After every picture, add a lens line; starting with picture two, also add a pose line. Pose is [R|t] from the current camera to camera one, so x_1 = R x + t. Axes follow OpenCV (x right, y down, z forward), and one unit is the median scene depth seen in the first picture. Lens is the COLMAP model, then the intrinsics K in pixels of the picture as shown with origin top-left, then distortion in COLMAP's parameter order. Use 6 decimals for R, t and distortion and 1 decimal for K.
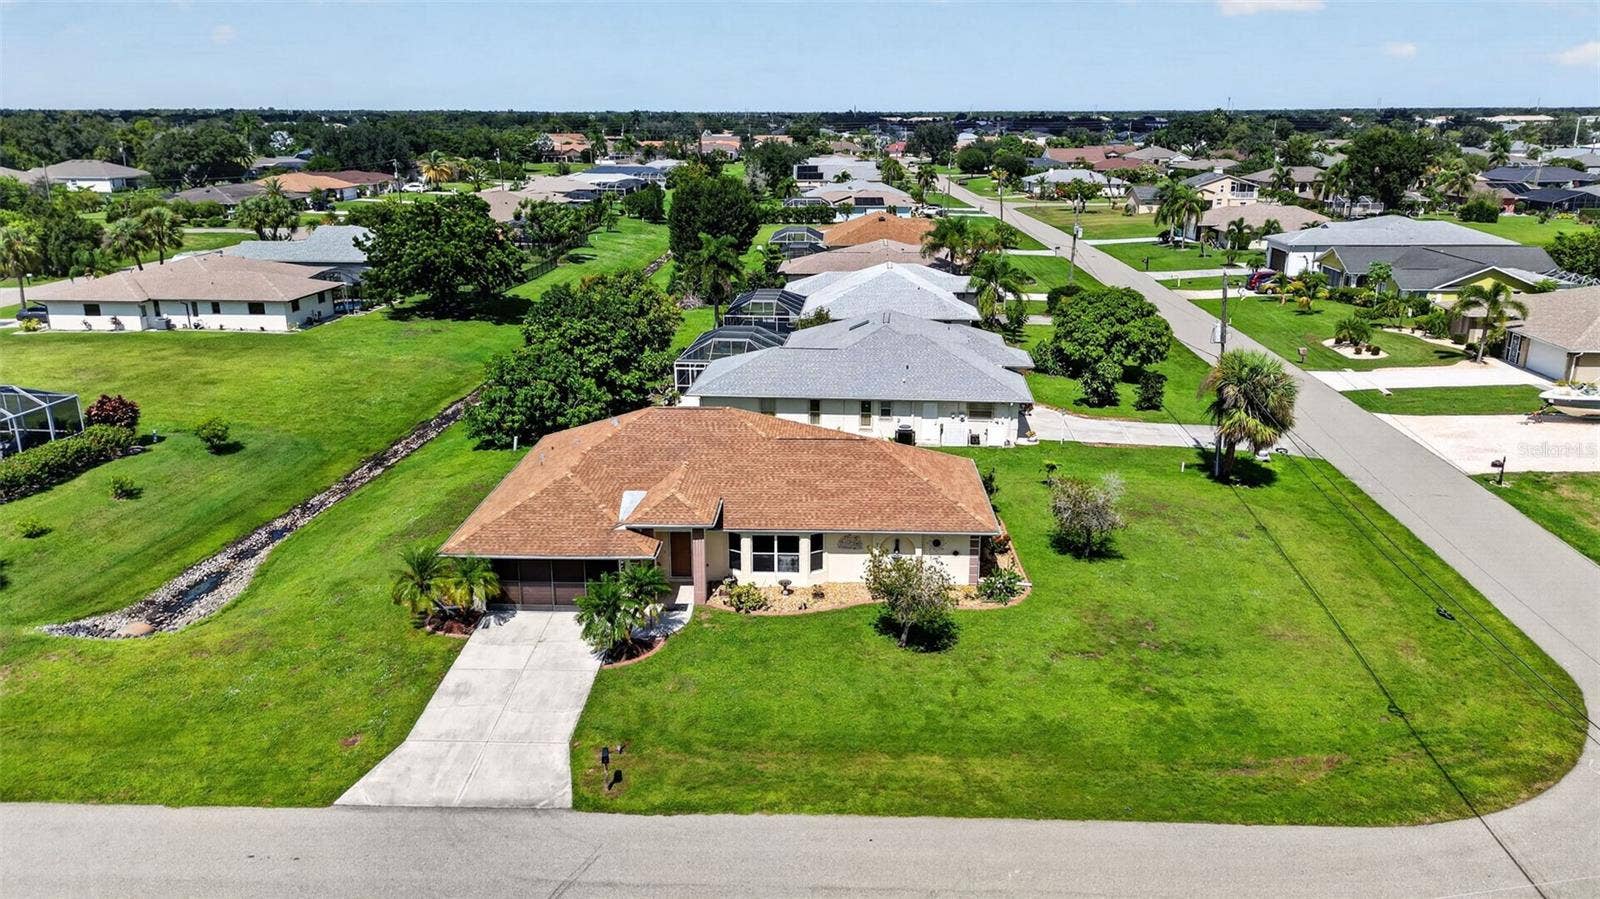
lens RADIAL K [[1121.9, 0, 800.0], [0, 1121.9, 449.5], [0, 0, 1]] dist [0.081243, -0.089771]
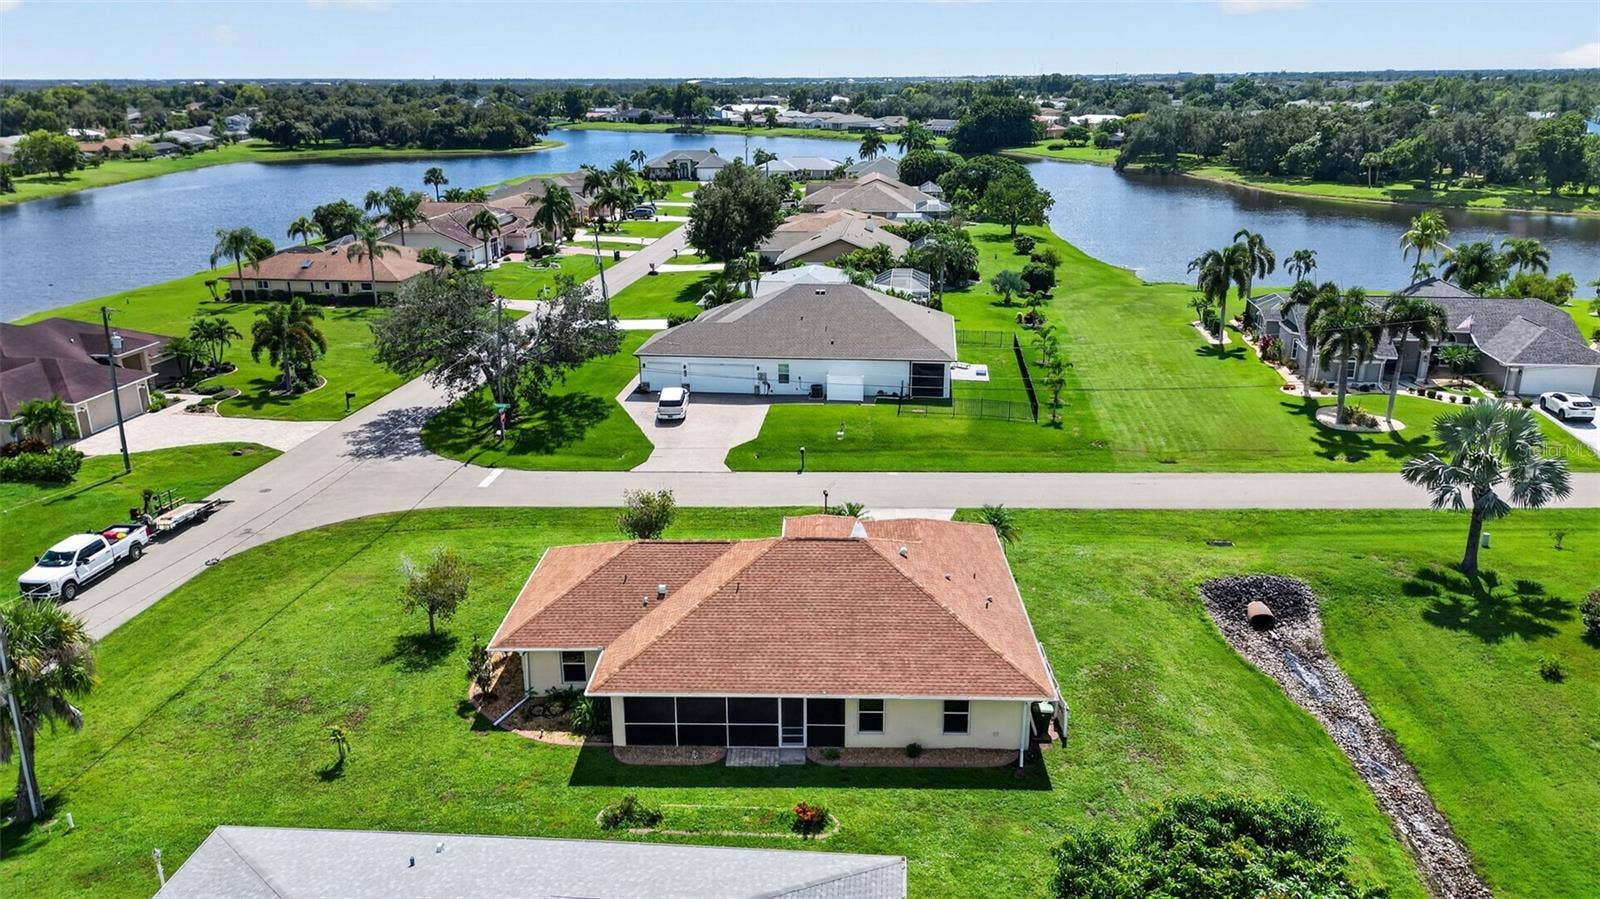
lens RADIAL K [[1121.9, 0, 800.0], [0, 1121.9, 449.5], [0, 0, 1]] dist [0.081243, -0.089771]
pose [[-0.999934, 0.008909, -0.007225, -0.054572], [0.003158, 0.819347, 0.573289, -0.478436], [0.011027, 0.573229, -0.819321, 1.313031]]
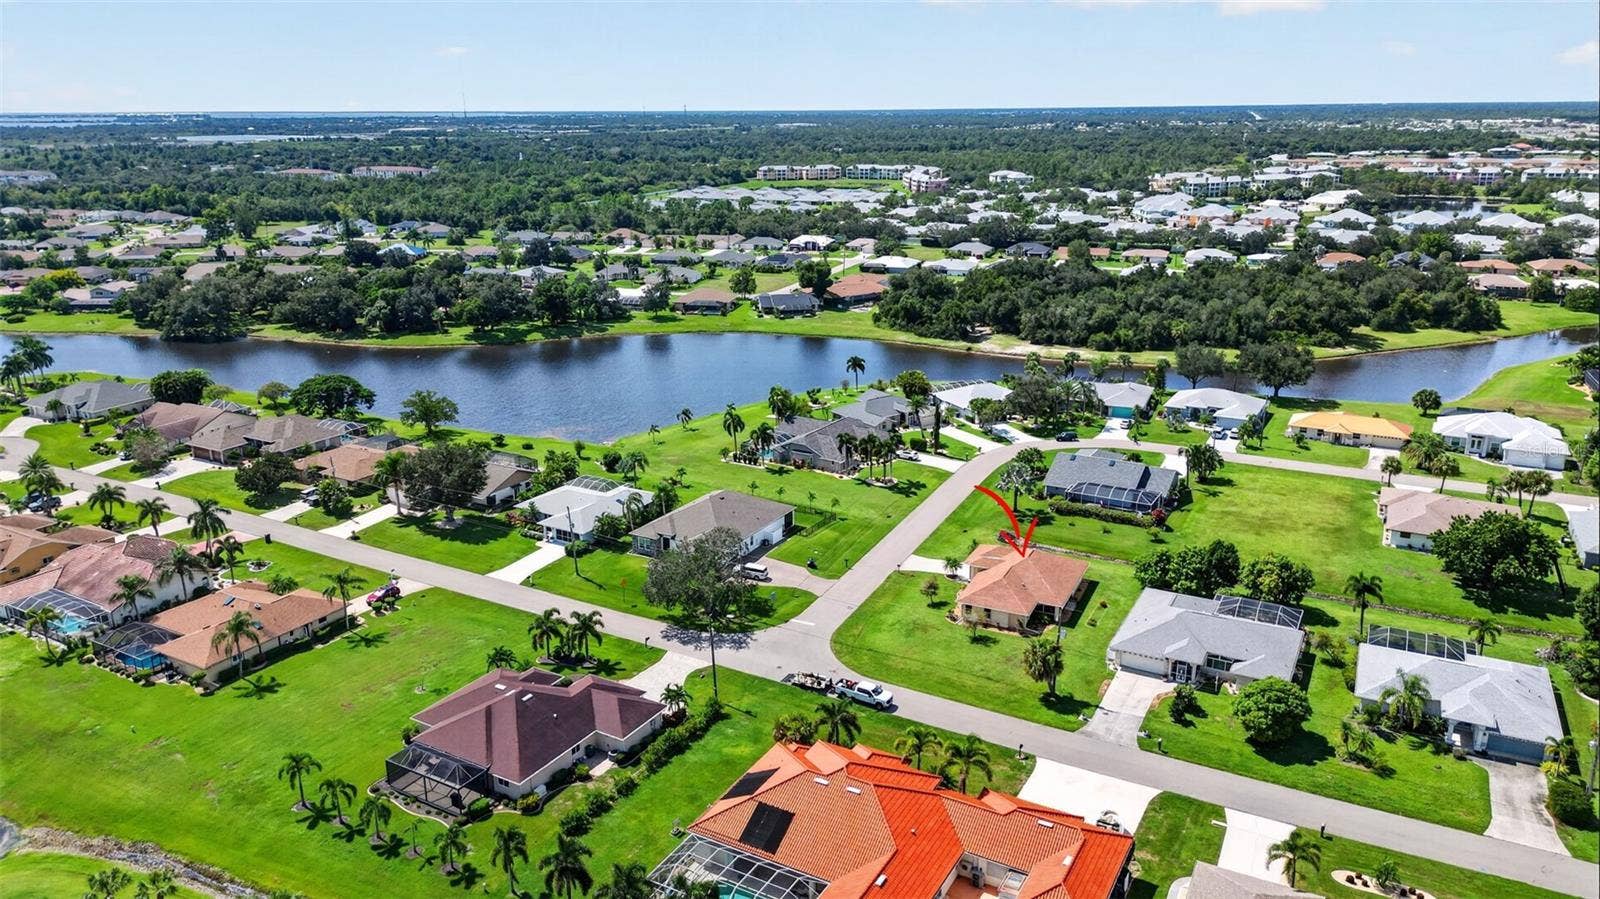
lens RADIAL K [[1121.9, 0, 800.0], [0, 1121.9, 449.5], [0, 0, 1]] dist [0.081243, -0.089771]
pose [[-0.395922, 0.267472, -0.878467, 2.205784], [-0.258858, 0.885336, 0.386230, -1.041132], [0.881044, 0.380315, -0.281287, 0.929407]]
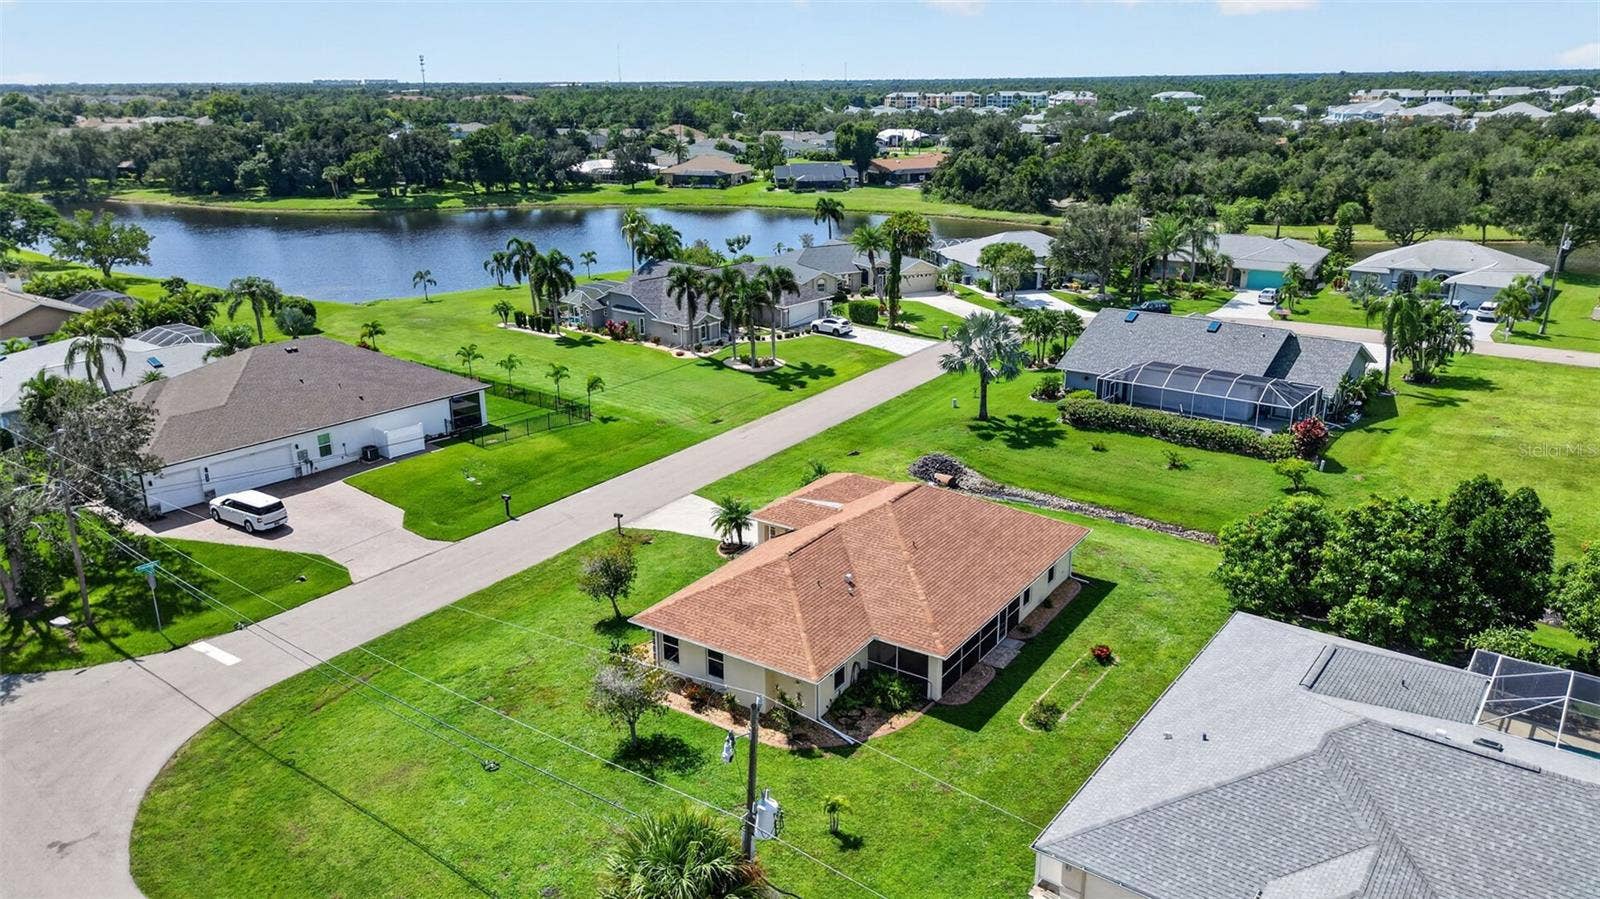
lens RADIAL K [[1121.9, 0, 800.0], [0, 1121.9, 449.5], [0, 0, 1]] dist [0.081243, -0.089771]
pose [[-0.526356, 0.267019, -0.807249, 0.649840], [-0.238311, 0.865025, 0.441518, -0.416189], [0.816185, 0.424772, -0.391677, 1.024346]]
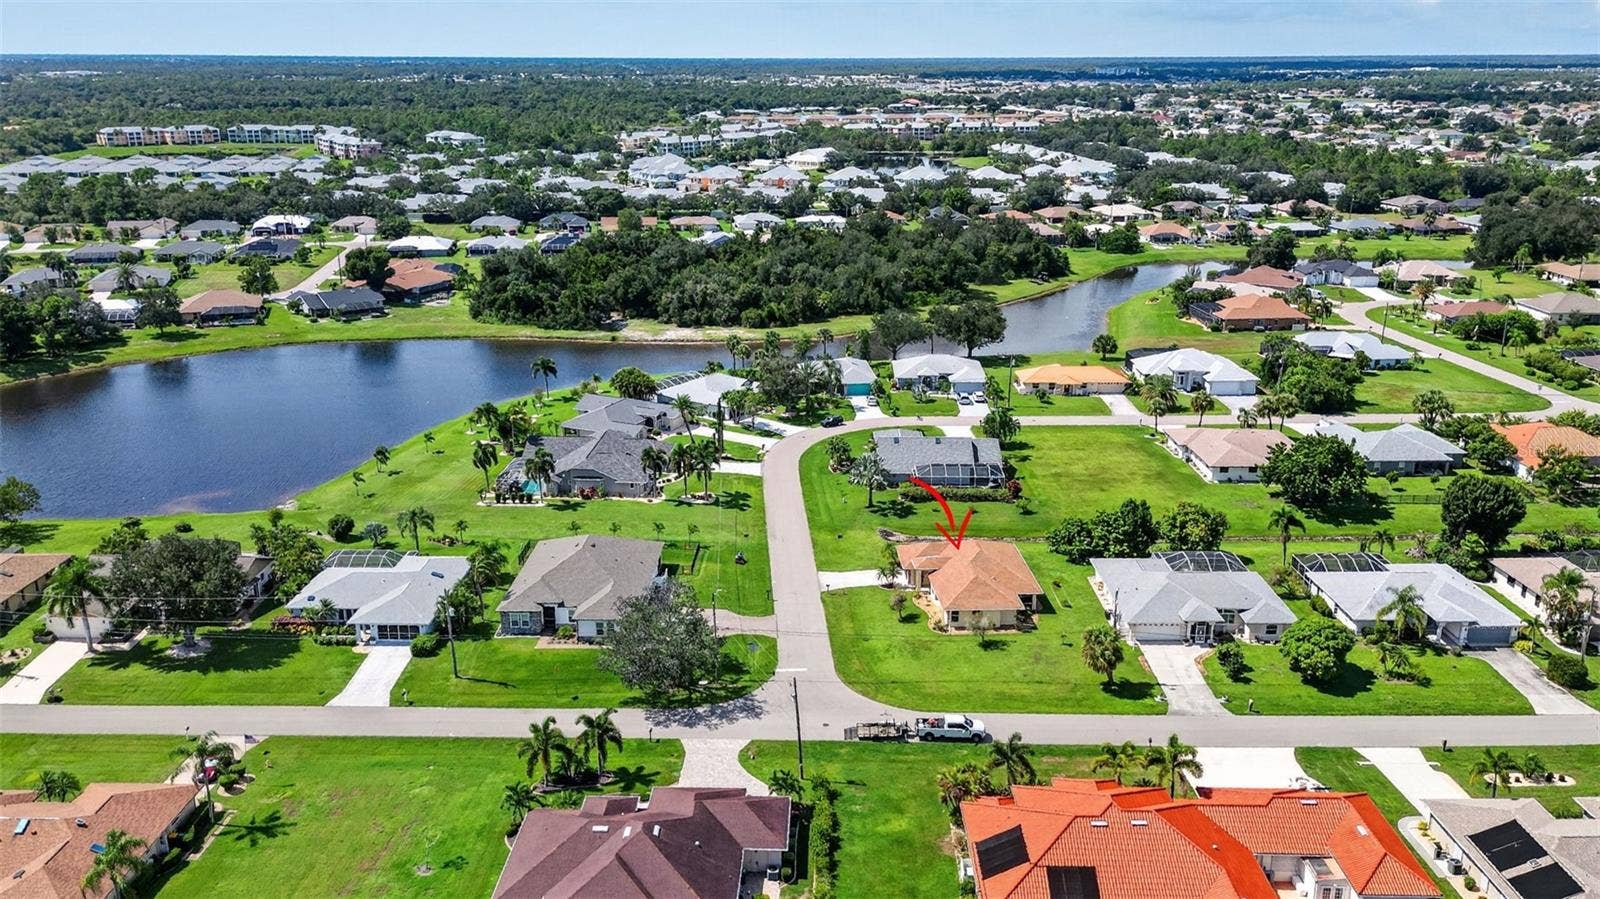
lens RADIAL K [[1283.9, 0, 800.0], [0, 1283.9, 449.5], [0, 0, 1]] dist [0.088467, -0.087366]
pose [[0.095988, 0.288969, -0.952514, 2.283378], [-0.287349, 0.924236, 0.251433, -0.748070], [0.953004, 0.249569, 0.171750, -0.059152]]
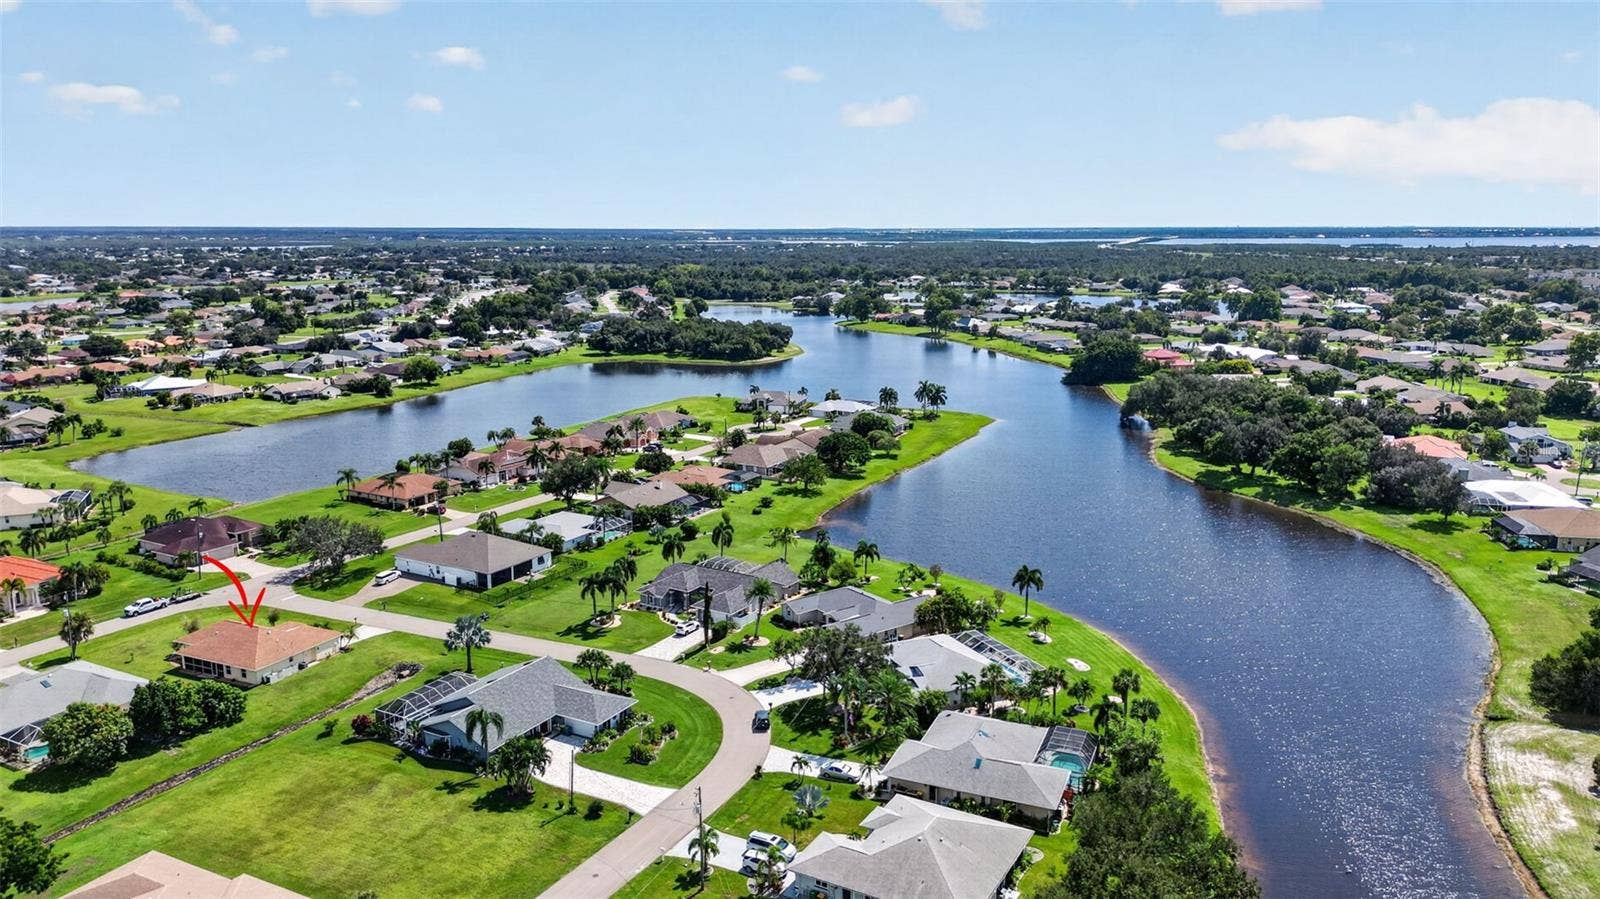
lens RADIAL K [[1121.9, 0, 800.0], [0, 1121.9, 449.5], [0, 0, 1]] dist [0.081243, -0.089771]
pose [[-0.922588, -0.076537, 0.378119, -2.208406], [0.110048, 0.887189, 0.448091, -1.430035], [-0.369759, 0.455014, -0.810087, 2.247110]]
